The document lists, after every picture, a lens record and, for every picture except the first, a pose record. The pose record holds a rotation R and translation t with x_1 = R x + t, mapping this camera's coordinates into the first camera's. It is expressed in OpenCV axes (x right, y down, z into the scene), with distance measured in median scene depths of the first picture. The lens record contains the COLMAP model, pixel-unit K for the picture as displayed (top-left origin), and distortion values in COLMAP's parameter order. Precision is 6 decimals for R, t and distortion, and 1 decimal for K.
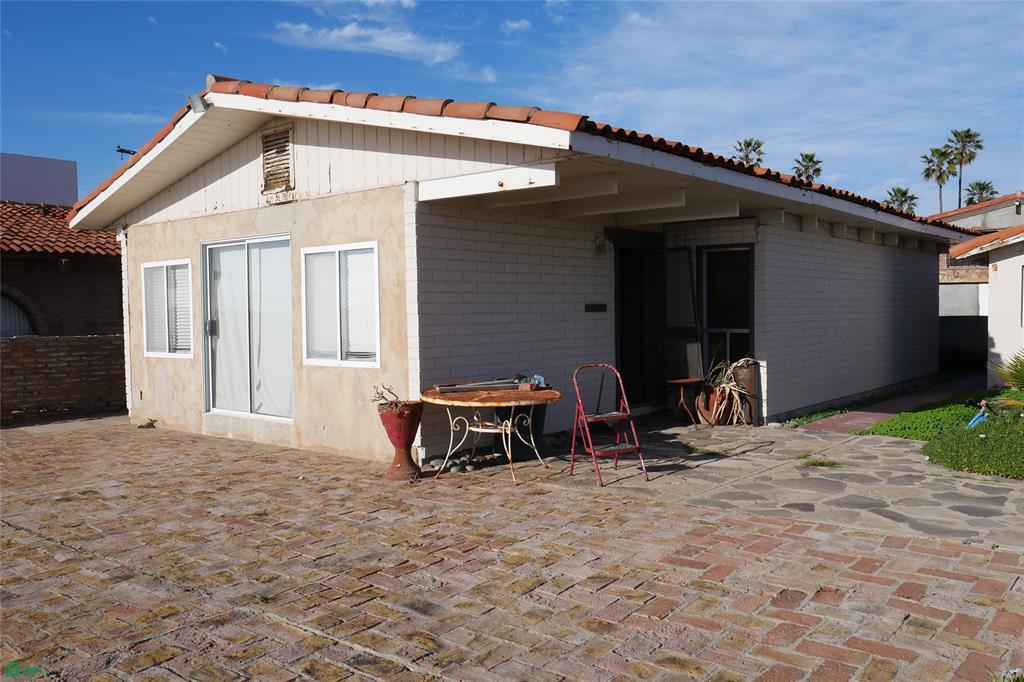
lens RADIAL K [[853.6, 0, 512.0], [0, 853.6, 341.0], [0, 0, 1]] dist [-0.026728, 0.009093]
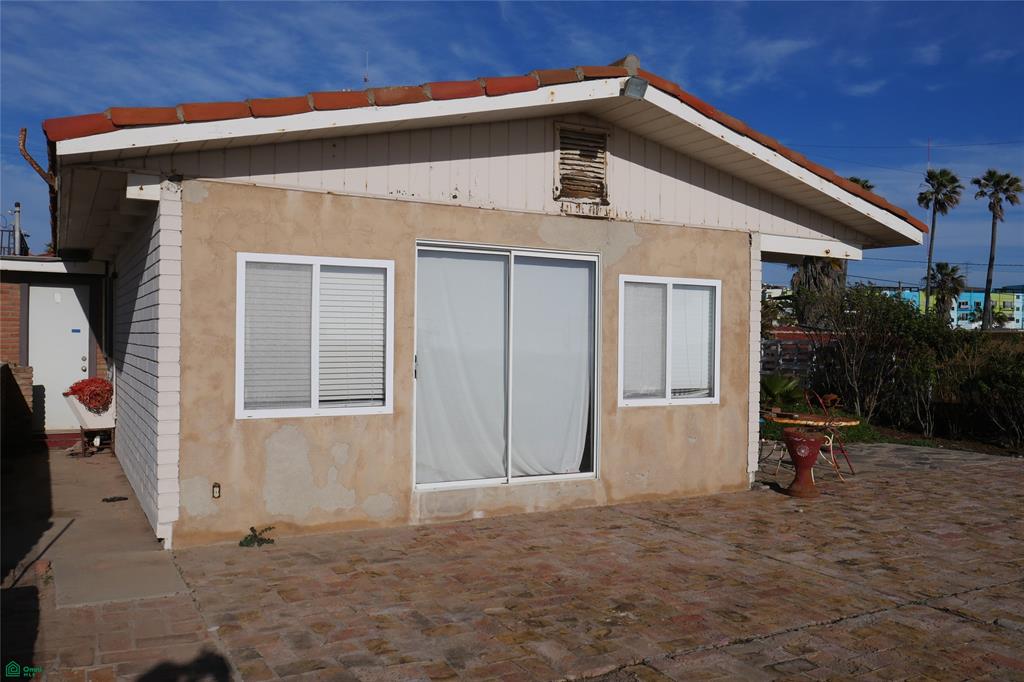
lens RADIAL K [[853.6, 0, 512.0], [0, 853.6, 341.0], [0, 0, 1]] dist [-0.026728, 0.009093]
pose [[0.369037, 0.017841, 0.929244, -1.230345], [0.016546, 0.999531, -0.025762, -0.021520], [-0.929267, 0.024883, 0.368569, 0.868524]]
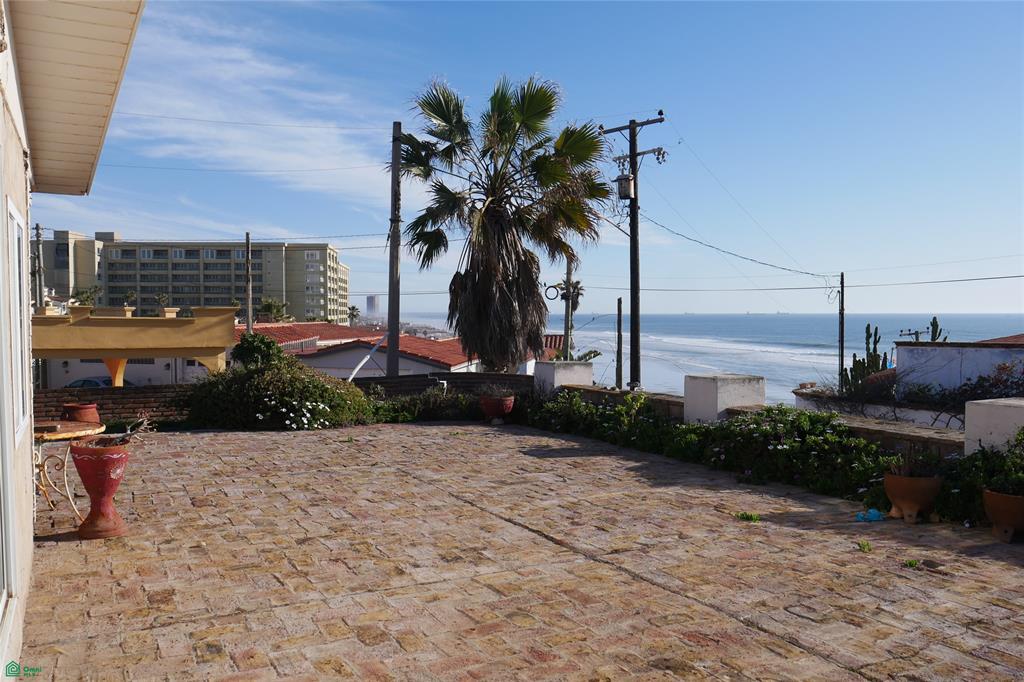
lens RADIAL K [[853.6, 0, 512.0], [0, 853.6, 341.0], [0, 0, 1]] dist [-0.026728, 0.009093]
pose [[-0.921210, 0.007776, 0.388989, -0.745345], [0.034459, 0.997502, 0.061667, -0.056228], [-0.387537, 0.070212, -0.919176, 1.464745]]
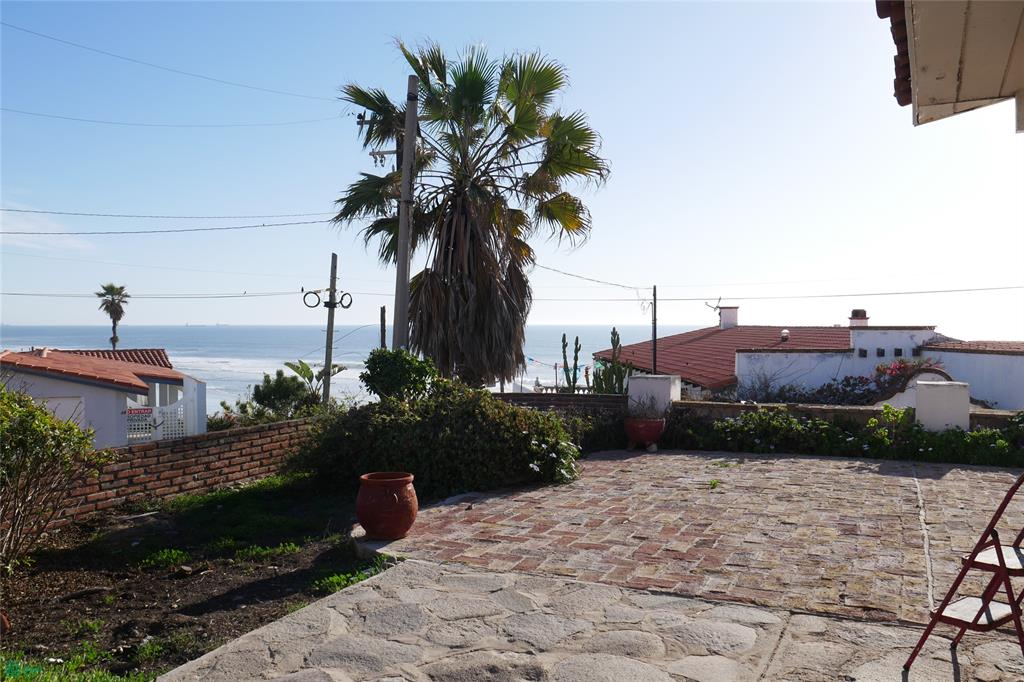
lens RADIAL K [[853.6, 0, 512.0], [0, 853.6, 341.0], [0, 0, 1]] dist [-0.026728, 0.009093]
pose [[-0.970862, 0.023435, -0.238492, 0.458081], [0.008830, 0.998029, 0.062124, -0.066399], [0.239478, 0.058208, -0.969155, 1.278518]]
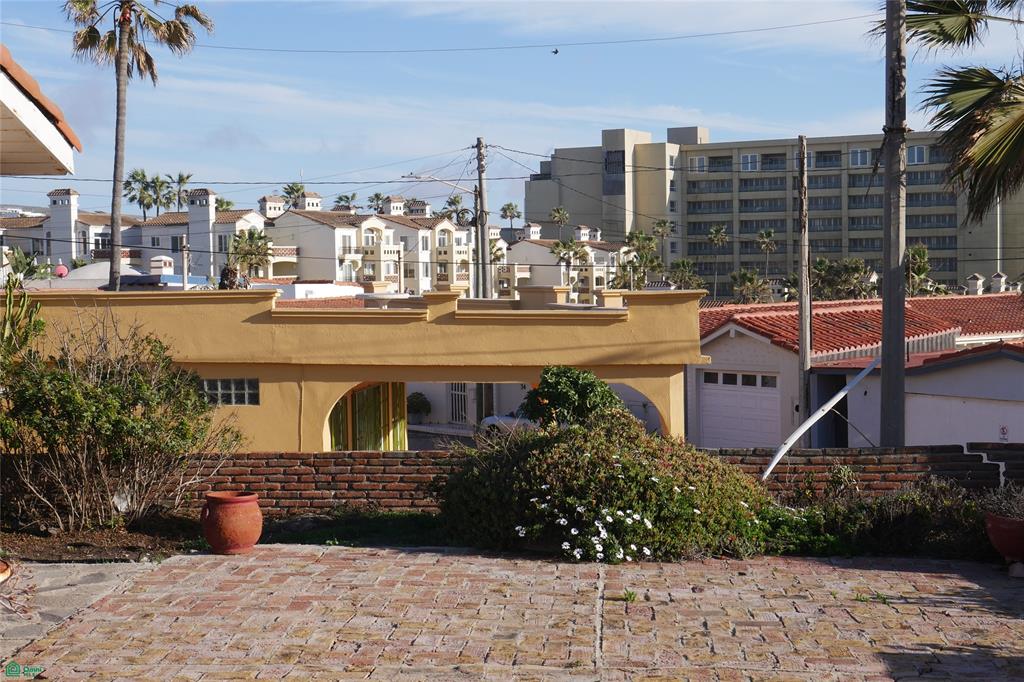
lens RADIAL K [[1634.5, 0, 512.0], [0, 1634.5, 341.0], [0, 0, 1]] dist [0.019232, -0.052622]
pose [[-0.571615, -0.007368, 0.820489, -1.001853], [0.059097, 0.996993, 0.050124, -0.101398], [-0.818391, 0.077140, -0.569461, 1.158718]]
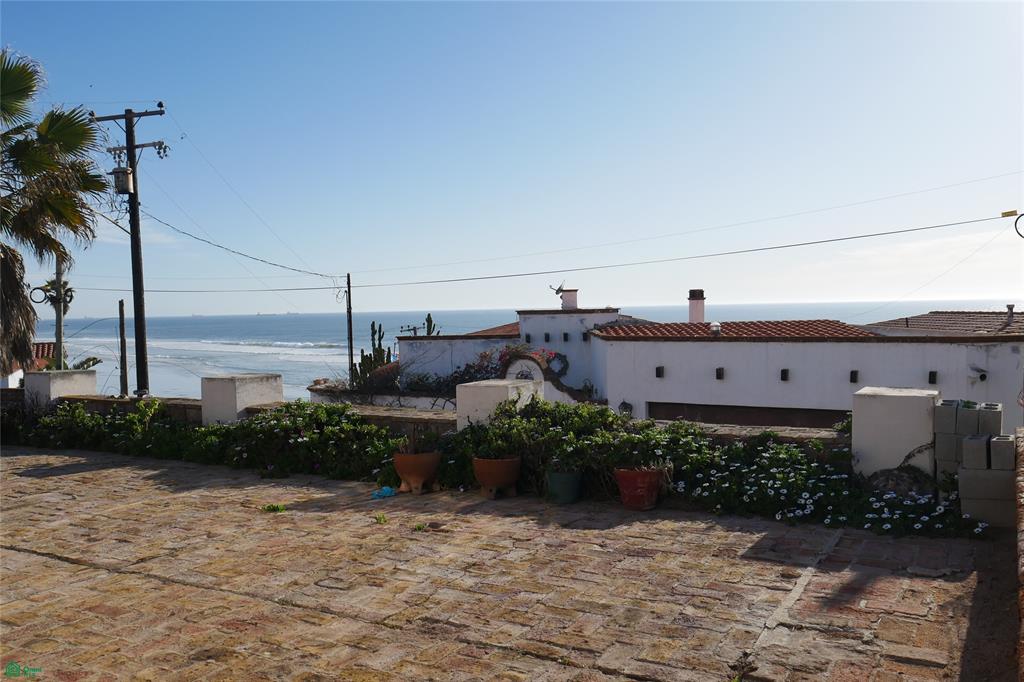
lens RADIAL K [[853.6, 0, 512.0], [0, 853.6, 341.0], [0, 0, 1]] dist [-0.026728, 0.009093]
pose [[-0.986390, 0.045855, -0.157897, -0.742454], [0.033468, 0.996214, 0.080235, -0.056053], [0.160979, 0.073859, -0.984190, 1.499721]]
